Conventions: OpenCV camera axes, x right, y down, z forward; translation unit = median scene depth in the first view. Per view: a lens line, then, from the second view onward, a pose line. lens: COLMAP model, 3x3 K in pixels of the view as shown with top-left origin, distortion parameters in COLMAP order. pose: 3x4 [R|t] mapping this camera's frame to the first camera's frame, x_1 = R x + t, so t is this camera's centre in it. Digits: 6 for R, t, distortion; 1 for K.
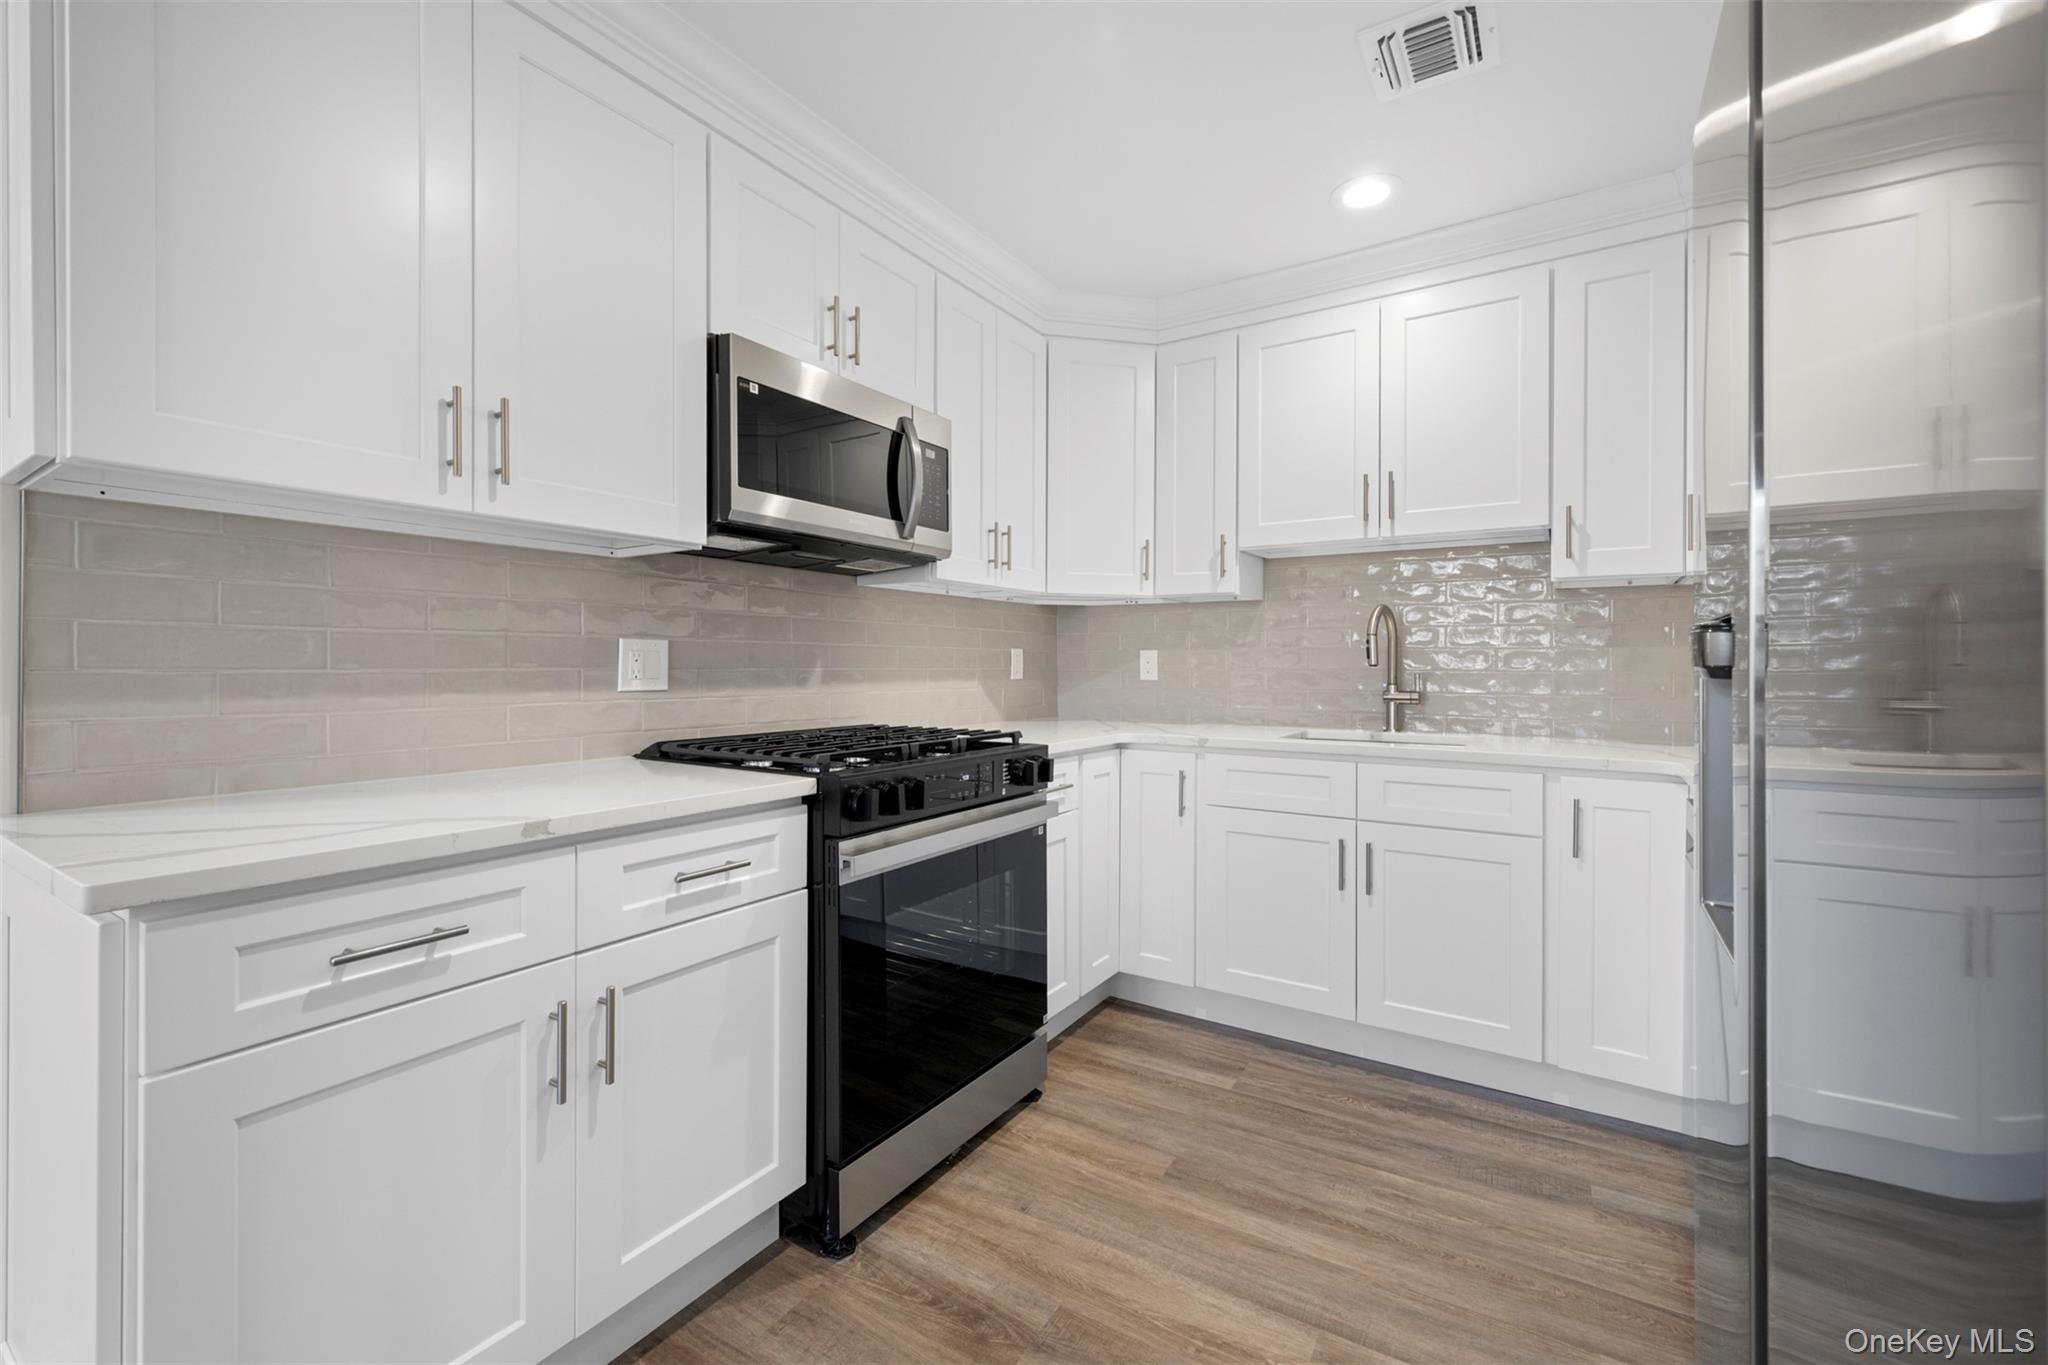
lens RADIAL K [[824.6, 0, 1011.9], [0, 824.6, 669.4], [0, 0, 1]] dist [-0.004088, 0.000920]
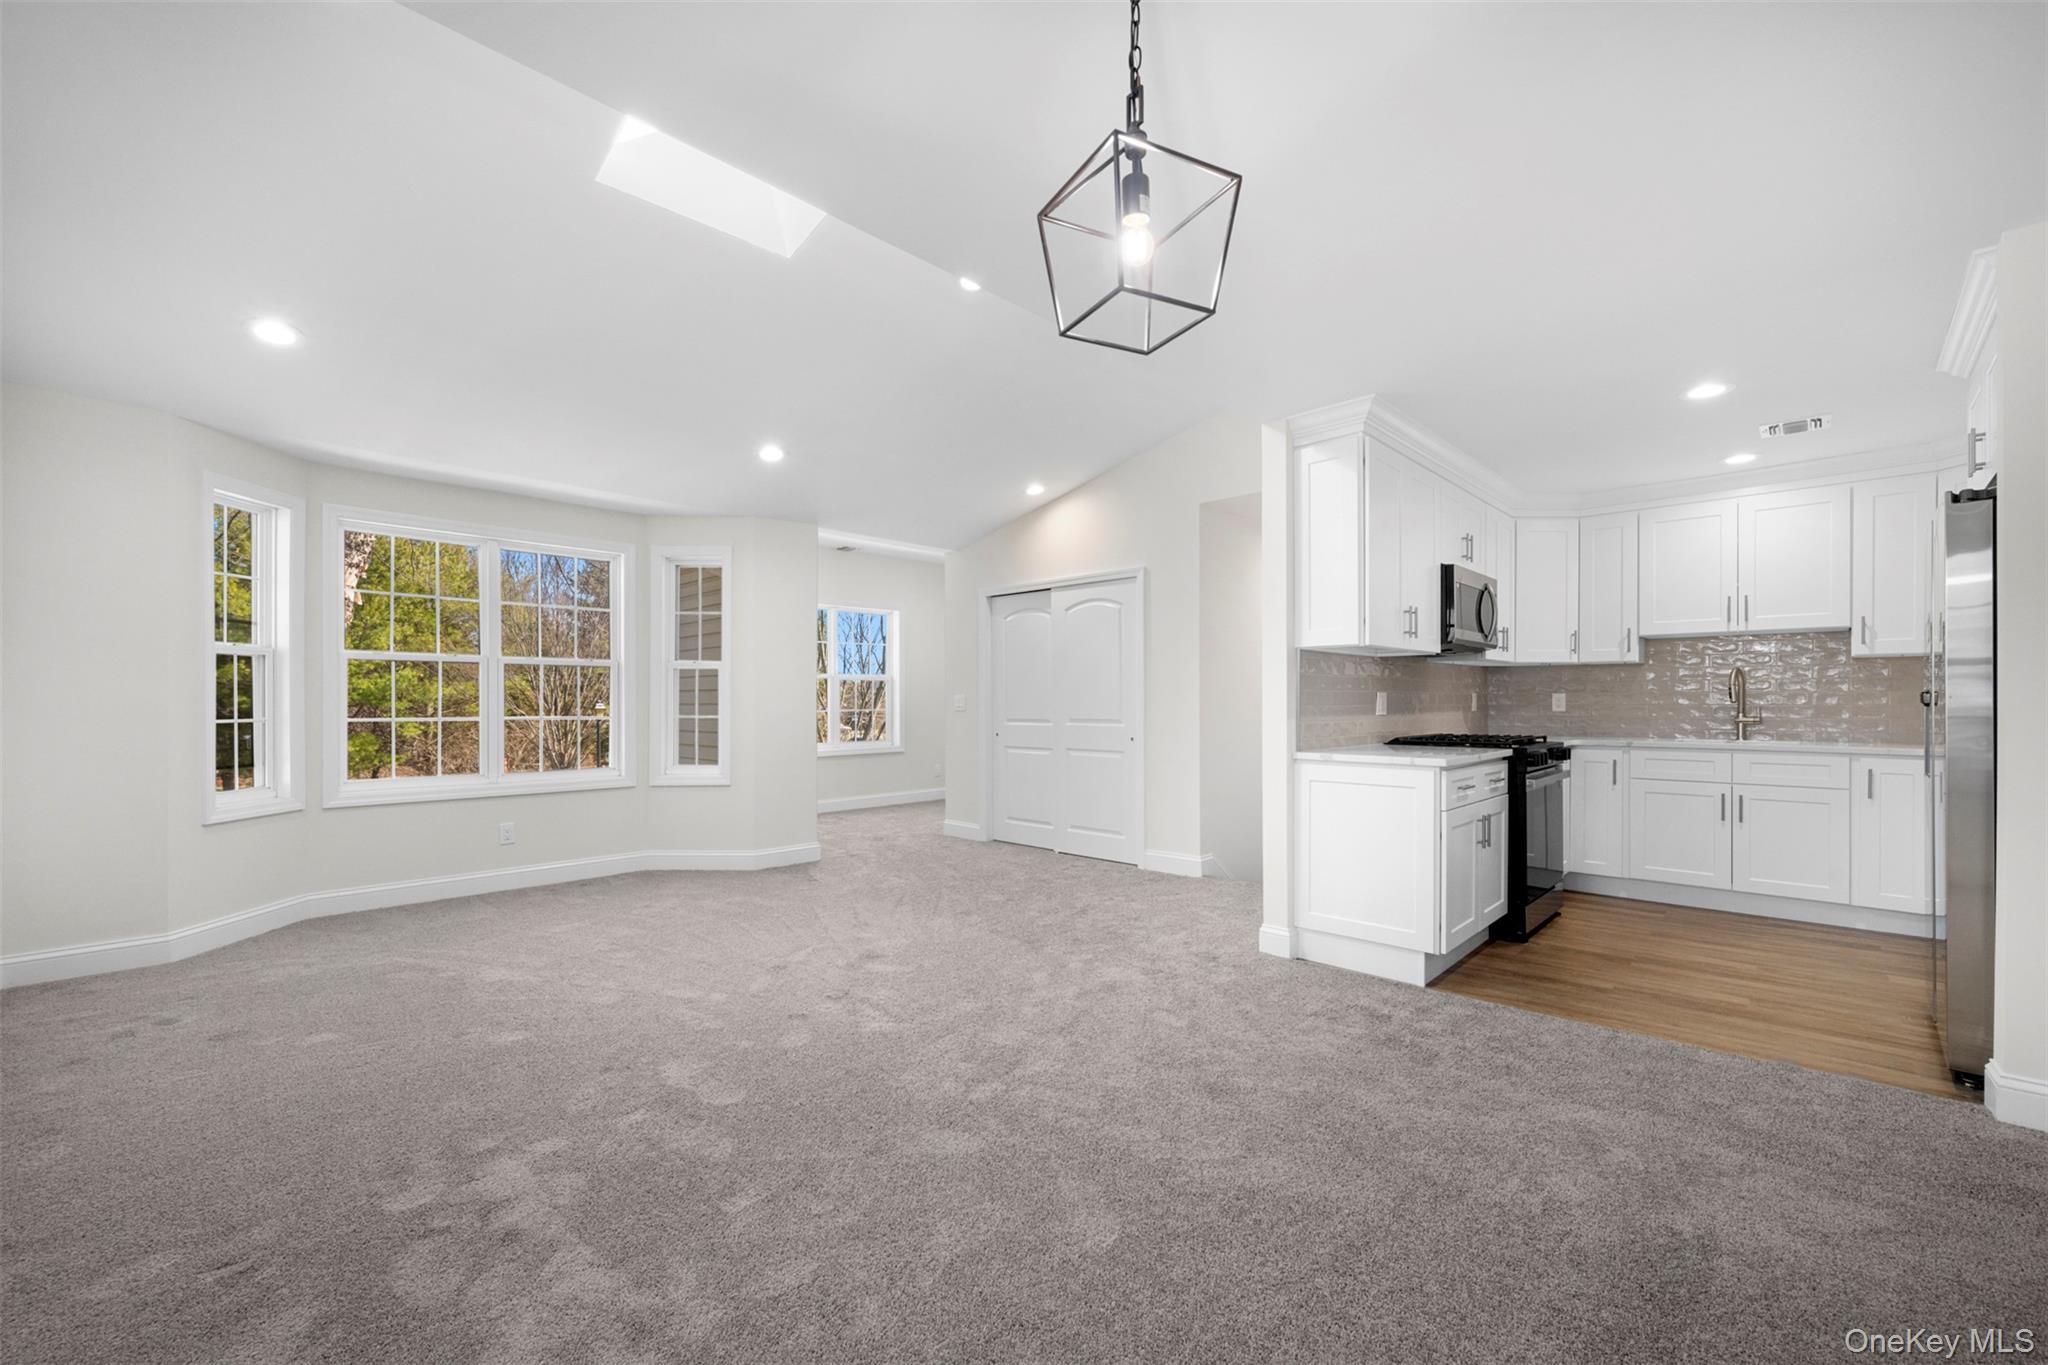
lens RADIAL K [[824.6, 0, 1025.7], [0, 824.6, 712.7], [0, 0, 1]] dist [-0.004088, 0.000920]
pose [[0.984650, -0.002821, -0.174517, -0.965545], [0.004623, 0.999940, 0.009925, -0.007749], [0.174478, -0.010580, 0.984604, -1.300950]]
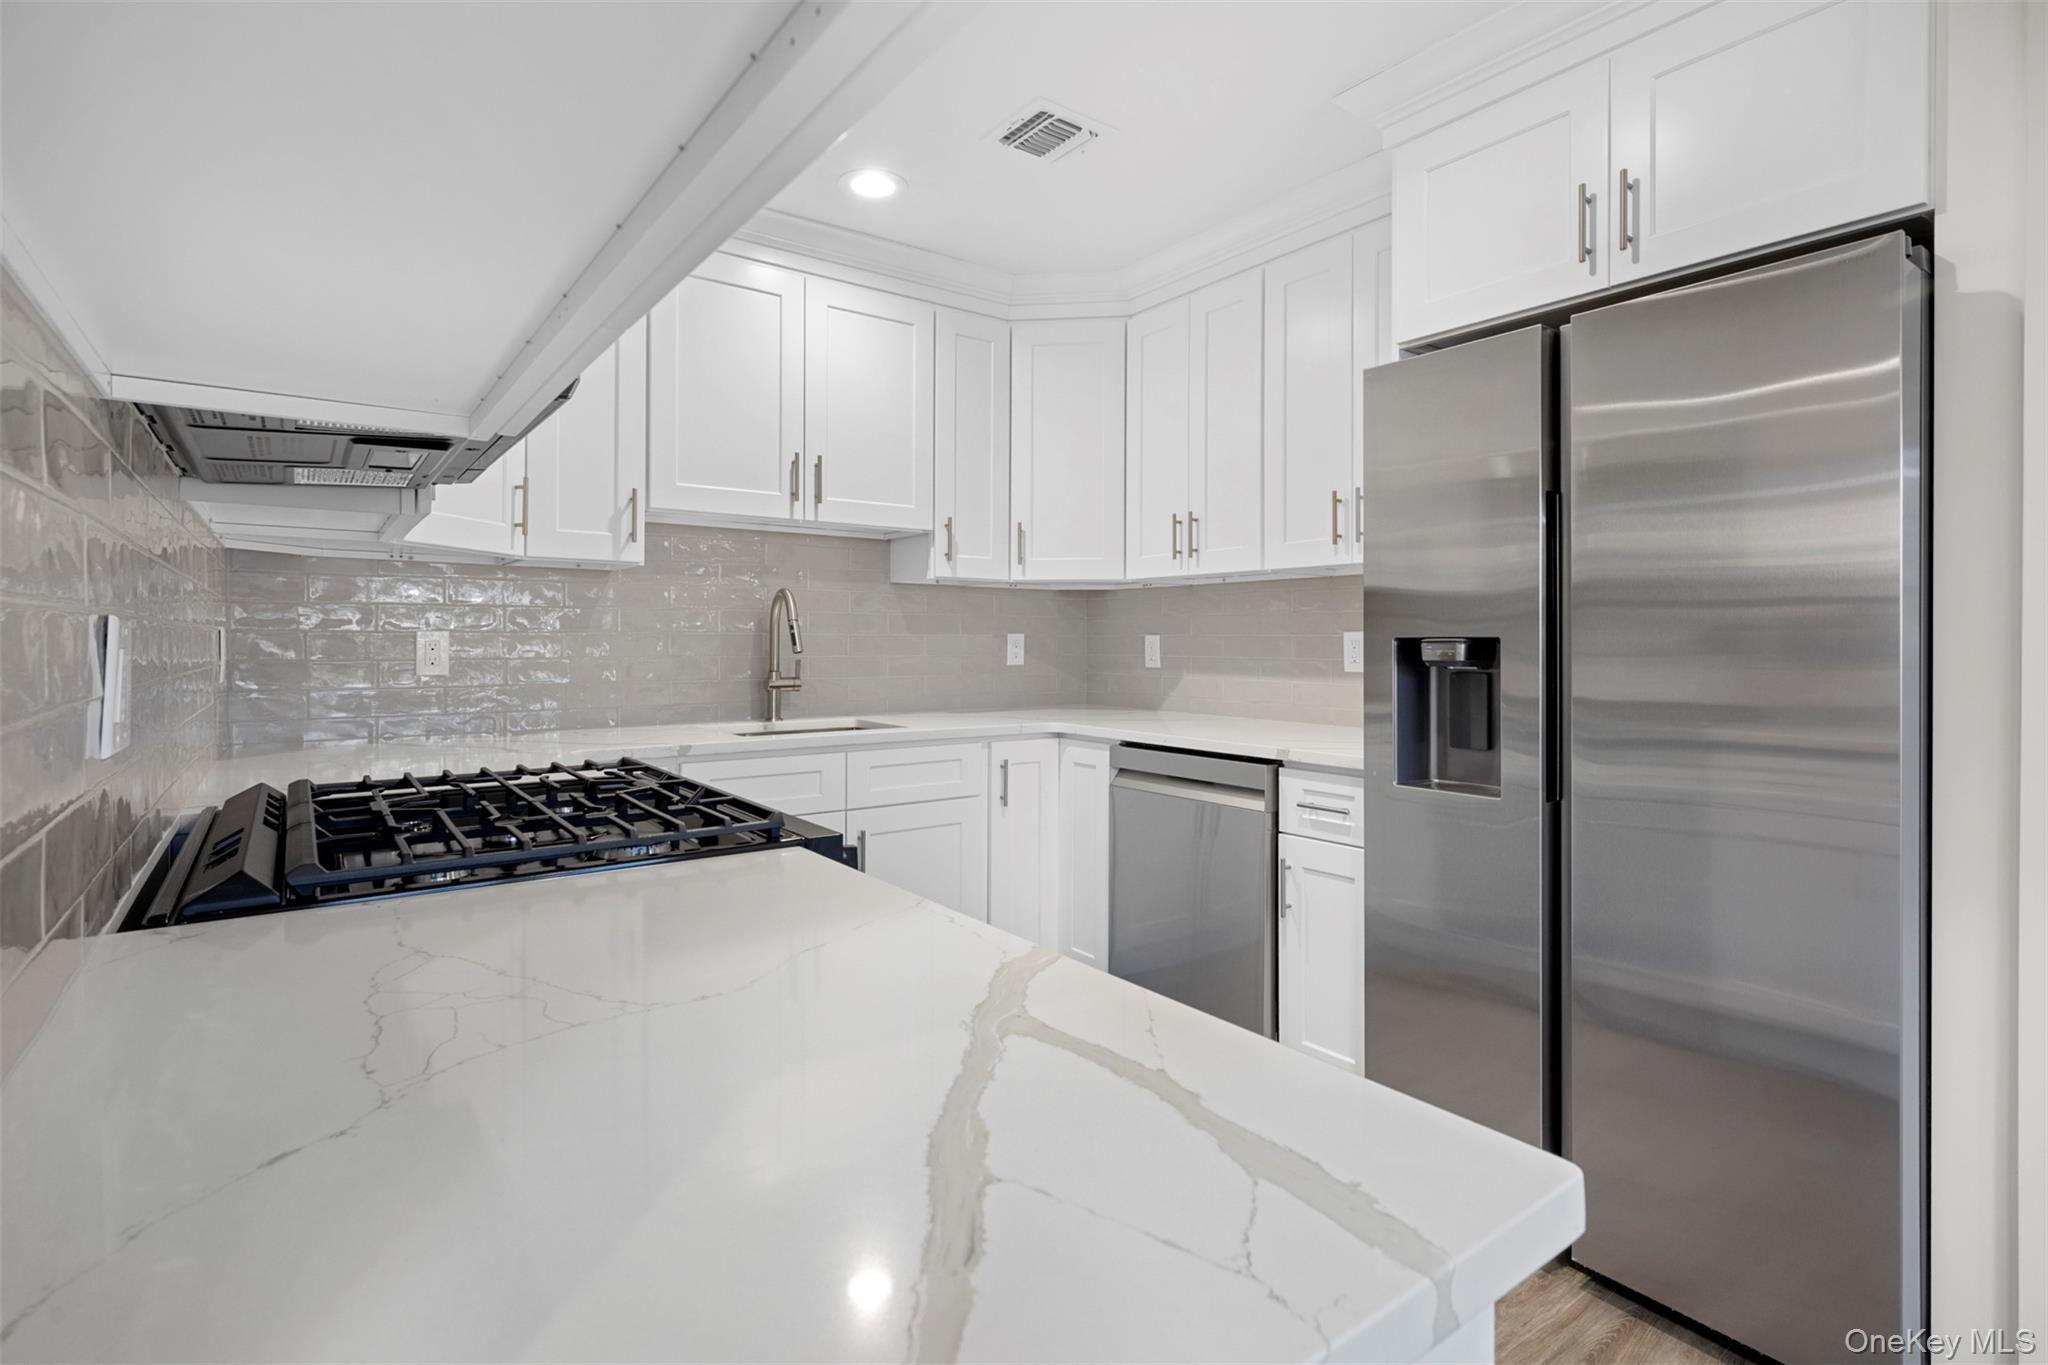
lens RADIAL K [[1016.6, 0, 1005.5], [0, 1016.6, 626.6], [0, 0, 1]] dist [0.044756, 0.001695]
pose [[0.363957, 0.012415, 0.931333, -0.723542], [0.004189, 0.999879, -0.014966, -0.018861], [-0.931406, 0.009348, 0.363861, 0.426846]]
